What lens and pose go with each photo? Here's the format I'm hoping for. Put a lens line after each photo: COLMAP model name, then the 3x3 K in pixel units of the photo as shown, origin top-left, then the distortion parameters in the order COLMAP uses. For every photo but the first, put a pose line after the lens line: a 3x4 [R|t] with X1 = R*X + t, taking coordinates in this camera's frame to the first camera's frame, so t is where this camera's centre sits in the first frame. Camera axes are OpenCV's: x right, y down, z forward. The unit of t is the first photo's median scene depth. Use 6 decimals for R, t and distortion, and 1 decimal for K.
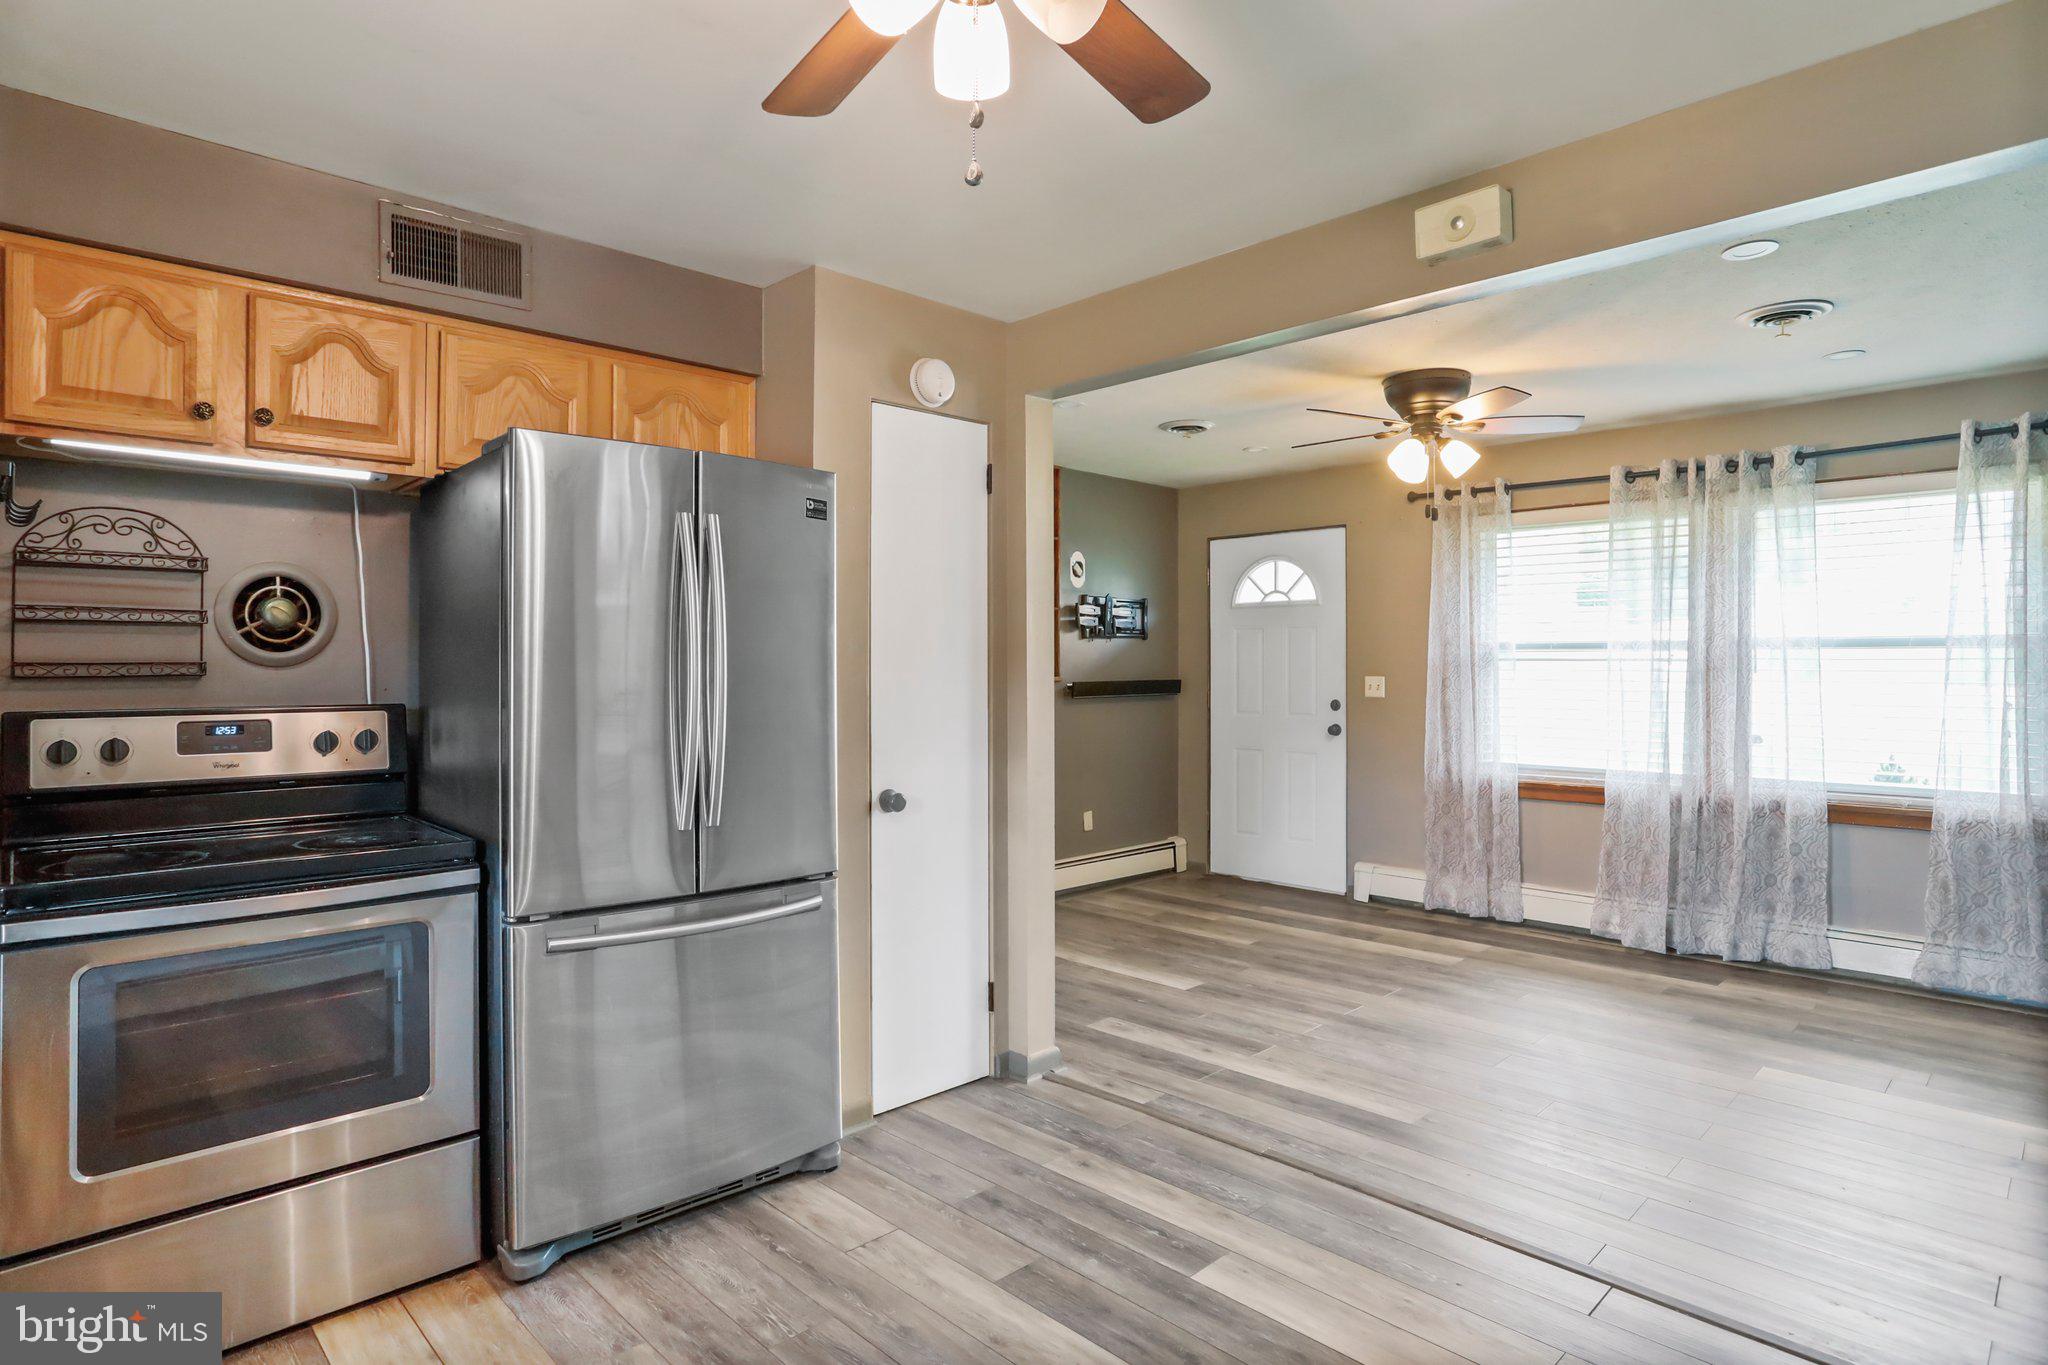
lens RADIAL K [[1106.4, 0, 1024.6], [0, 1106.4, 658.8], [0, 0, 1]] dist [0.000268, 0.000263]
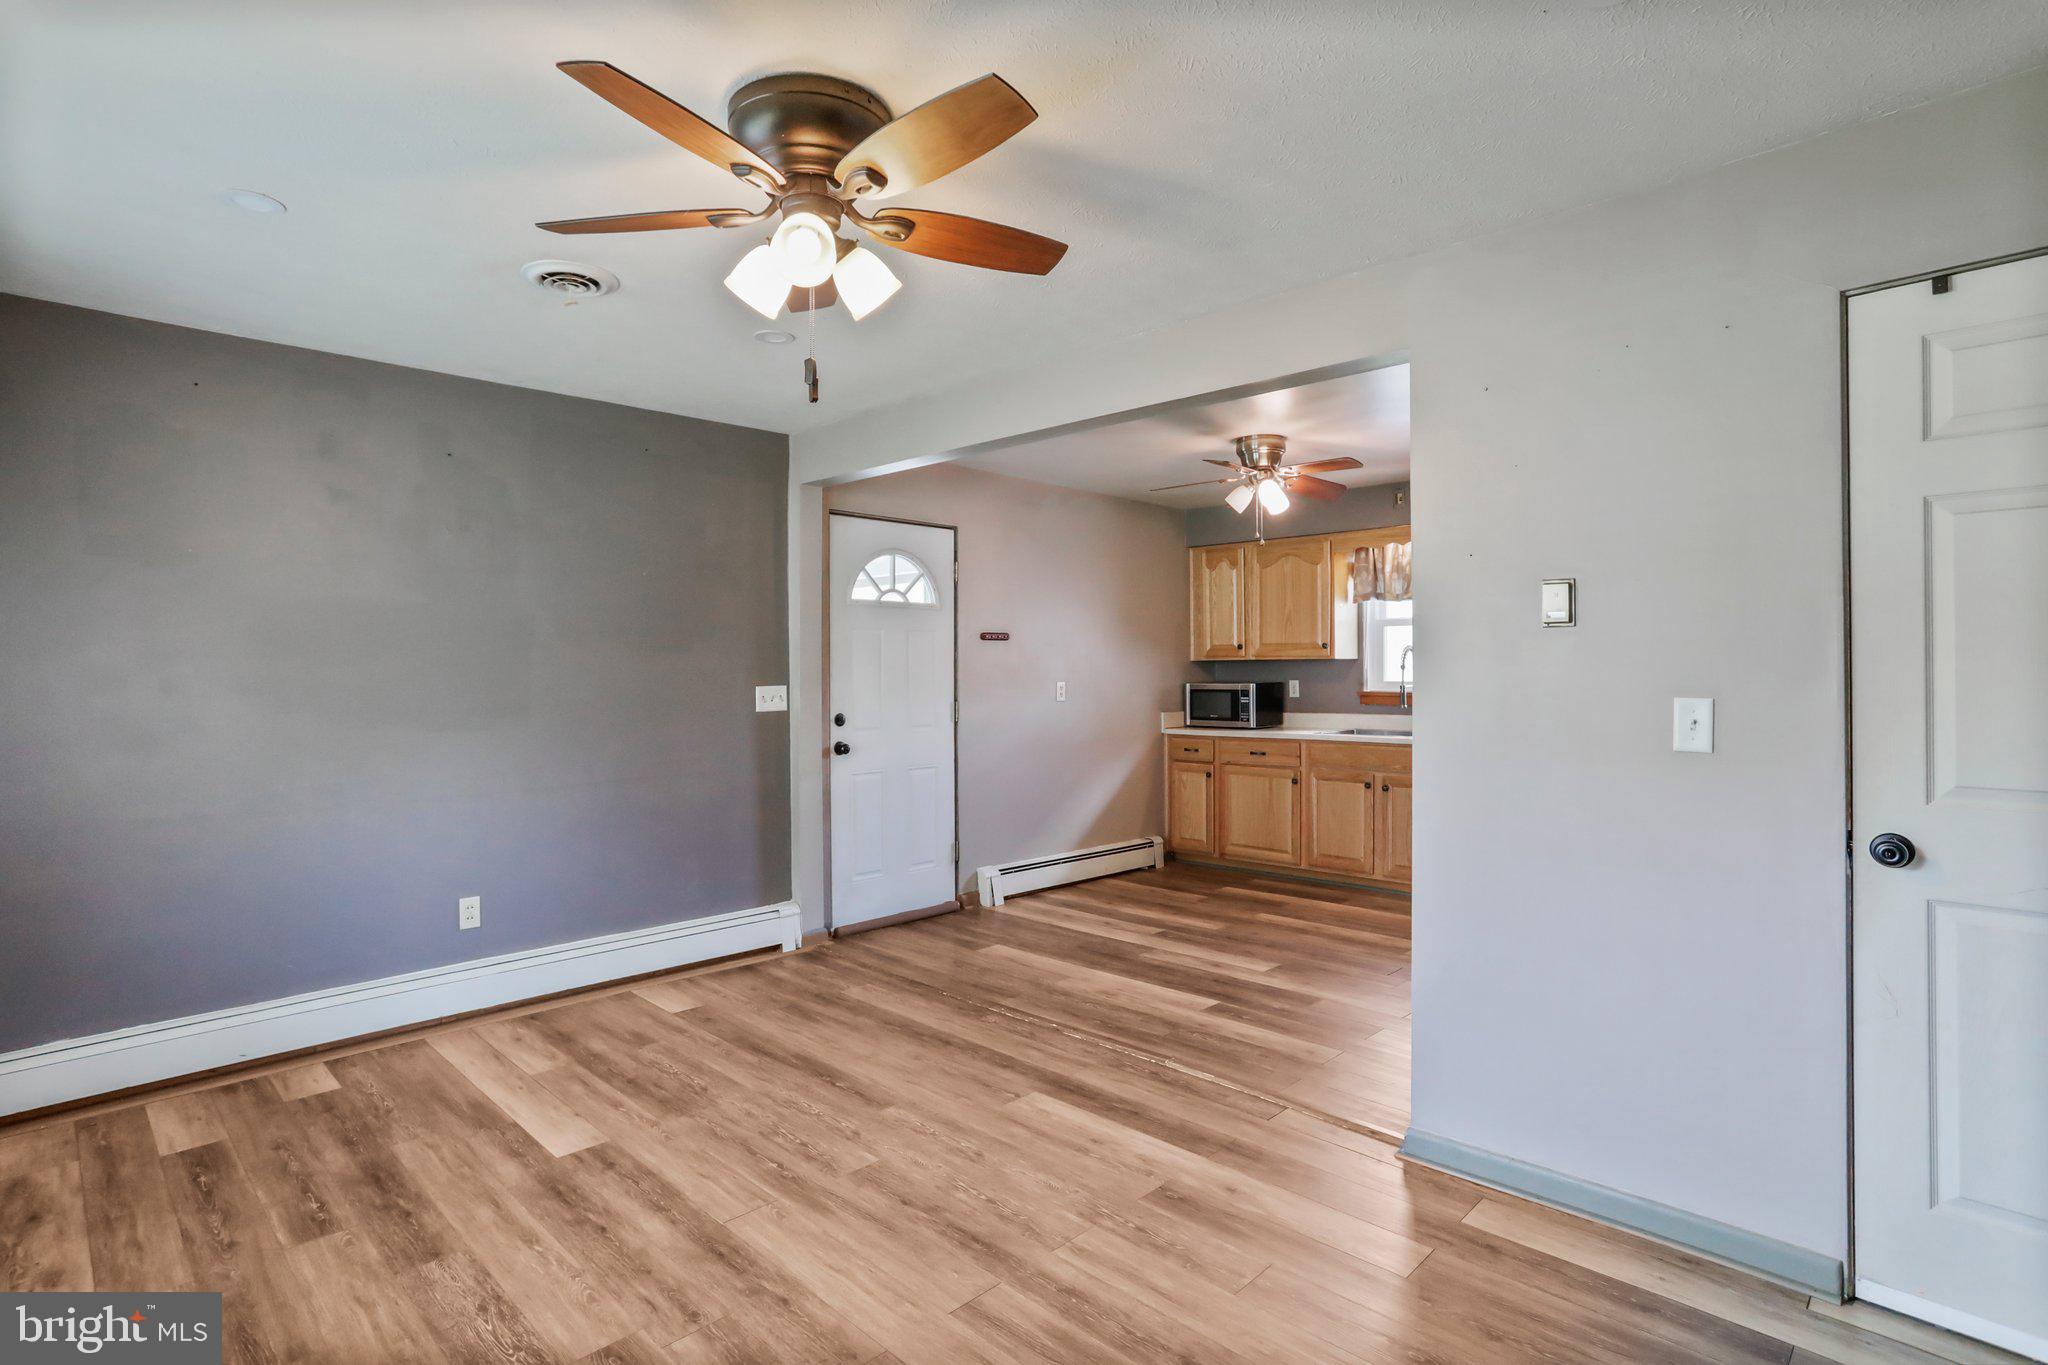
lens RADIAL K [[1010.1, 0, 1013.6], [0, 1010.1, 674.4], [0, 0, 1]] dist [-0.052388, 0.025802]
pose [[-0.999968, 0.001775, -0.007841, 0.279474], [0.001795, 0.999995, -0.002540, 0.009233], [0.007837, -0.002554, -0.999966, 1.474738]]
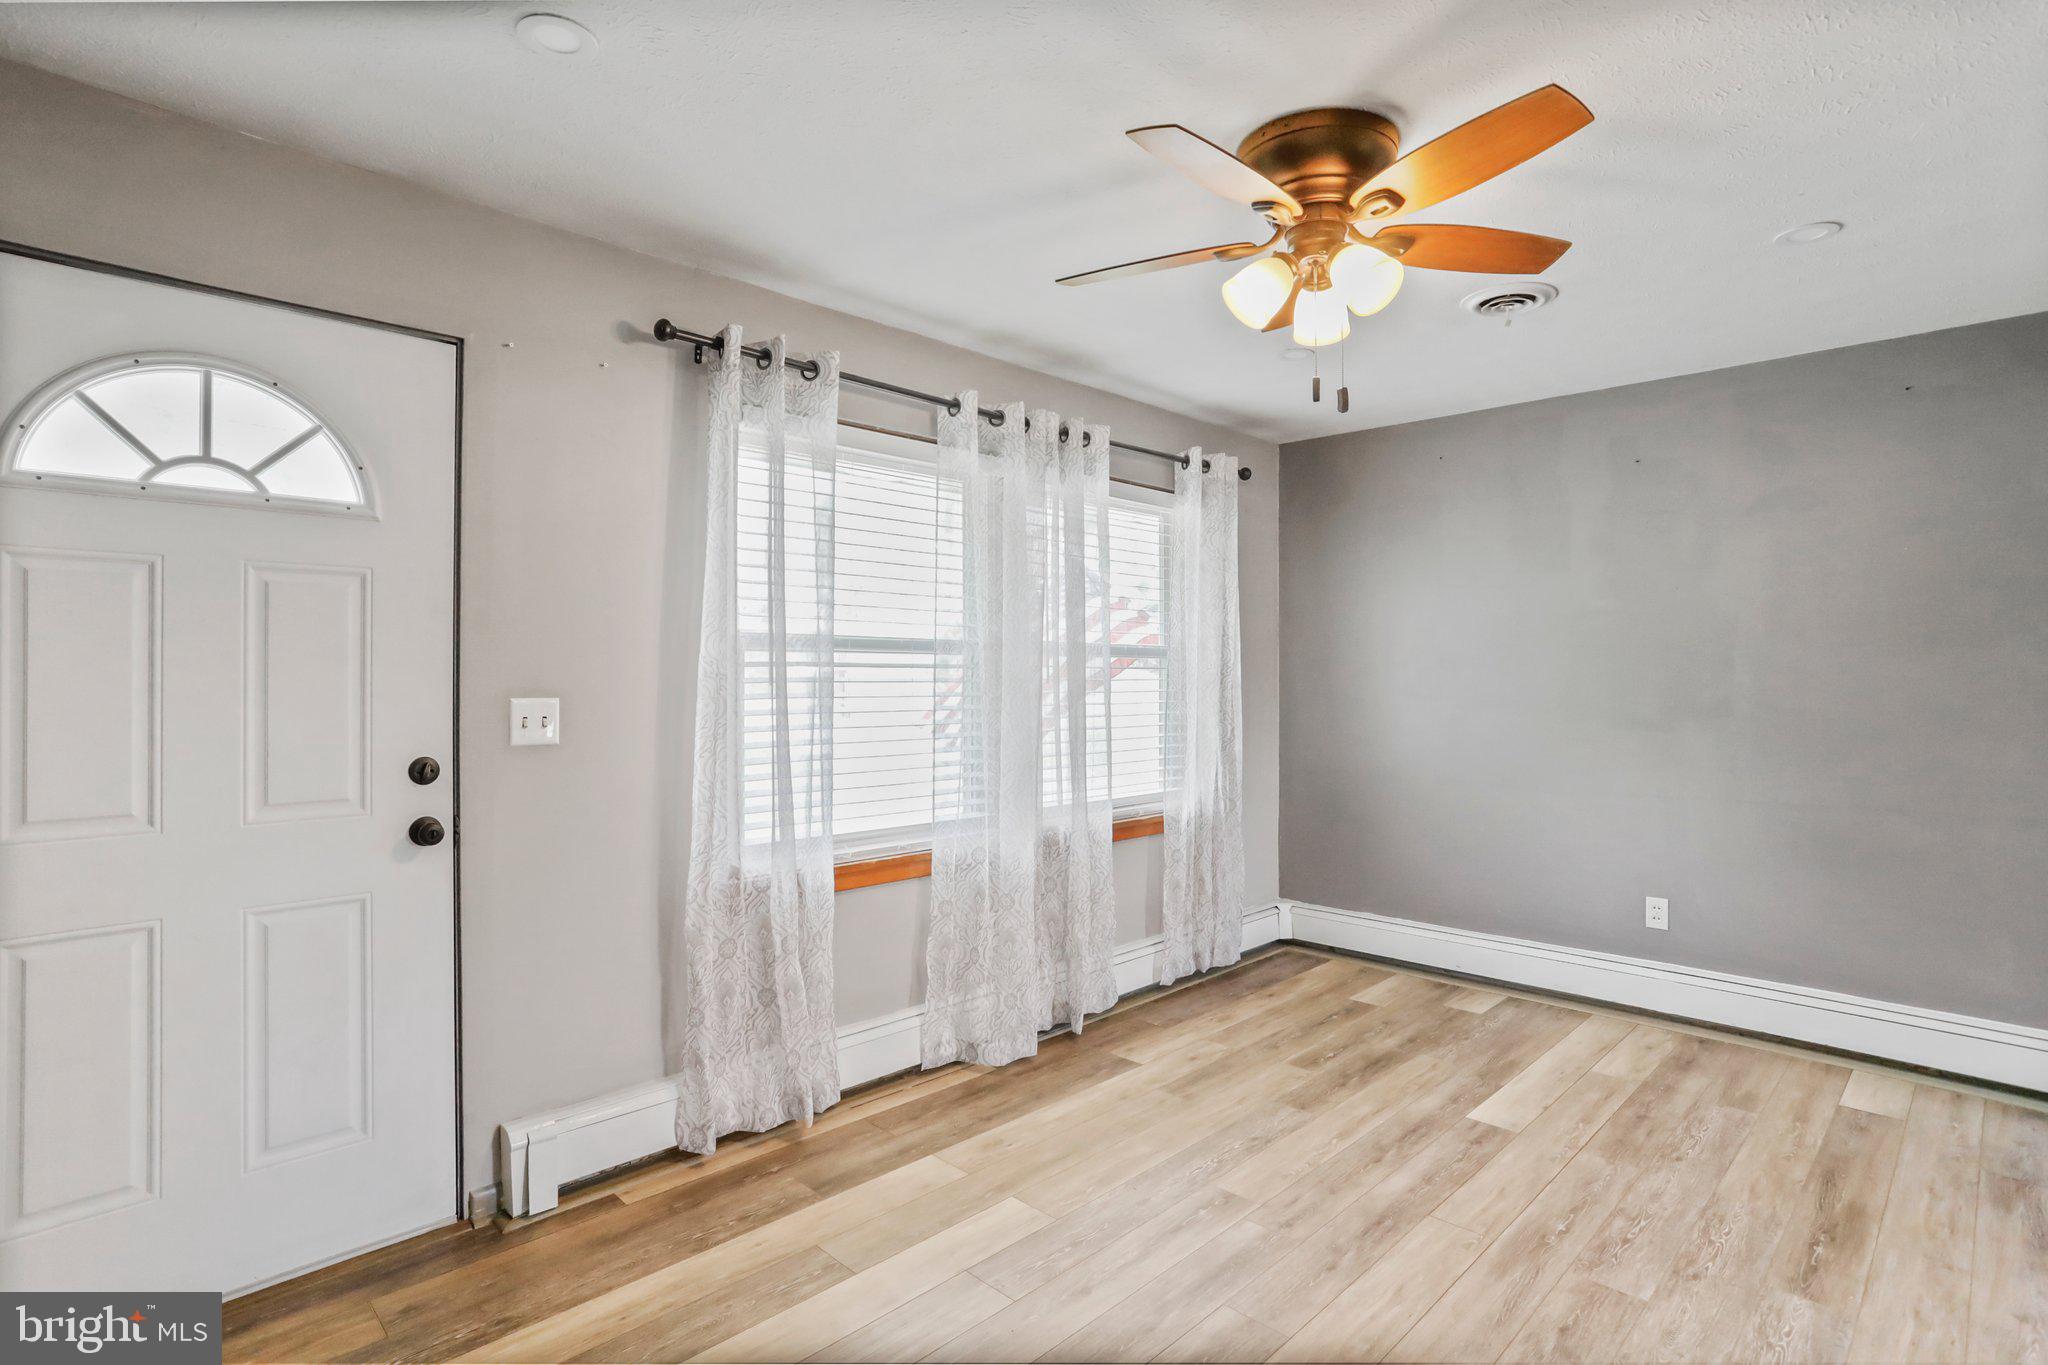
lens RADIAL K [[1010.1, 0, 1013.6], [0, 1010.1, 674.4], [0, 0, 1]] dist [-0.052388, 0.025802]
pose [[0.006811, -0.005344, 0.999963, -0.122252], [-0.004977, 0.999973, 0.005378, 0.004831], [-0.999964, -0.005013, 0.006784, 1.154381]]
